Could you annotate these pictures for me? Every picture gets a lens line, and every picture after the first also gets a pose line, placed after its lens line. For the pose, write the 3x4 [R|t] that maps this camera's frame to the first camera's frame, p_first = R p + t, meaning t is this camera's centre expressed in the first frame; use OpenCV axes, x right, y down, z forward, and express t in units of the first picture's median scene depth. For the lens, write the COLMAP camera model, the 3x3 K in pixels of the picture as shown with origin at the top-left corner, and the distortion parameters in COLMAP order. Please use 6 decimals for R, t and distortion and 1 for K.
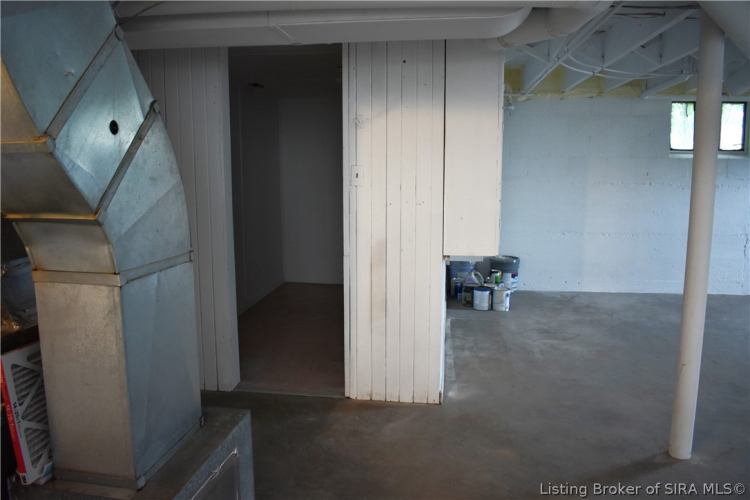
lens RADIAL K [[580.0, 0, 375.0], [0, 580.0, 250.0], [0, 0, 1]] dist [-0.091893, 0.006025]
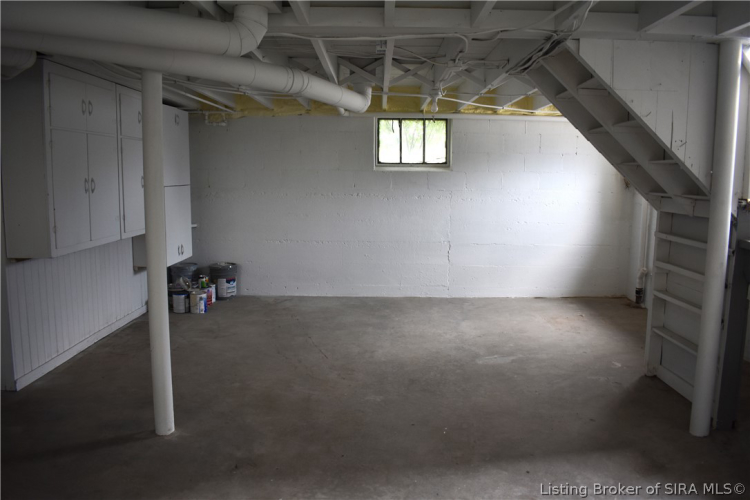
lens RADIAL K [[580.0, 0, 375.0], [0, 580.0, 250.0], [0, 0, 1]] dist [-0.091893, 0.006025]
pose [[0.992117, -0.004141, 0.125244, 0.415080], [0.006891, 0.999744, -0.021531, 0.013149], [-0.125123, 0.022224, 0.991892, -0.101999]]
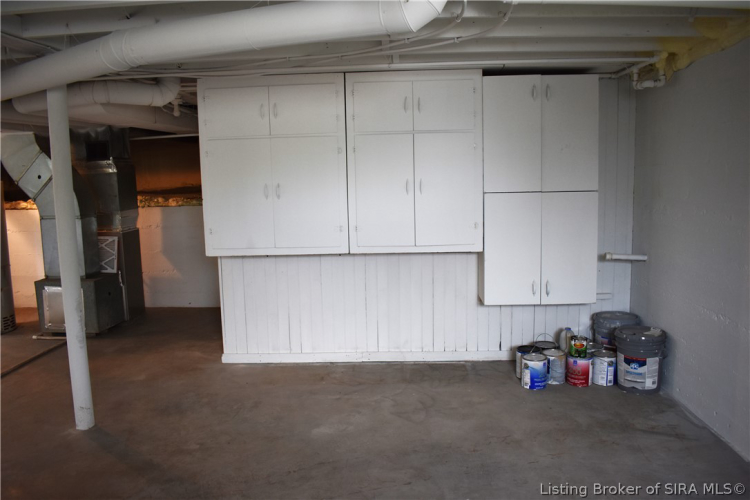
lens RADIAL K [[580.0, 0, 375.0], [0, 580.0, 250.0], [0, 0, 1]] dist [-0.091893, 0.006025]
pose [[0.082463, 0.125275, -0.988689, 0.879280], [-0.129815, 0.984966, 0.113975, -0.114704], [0.988103, 0.118948, 0.097485, 0.733451]]
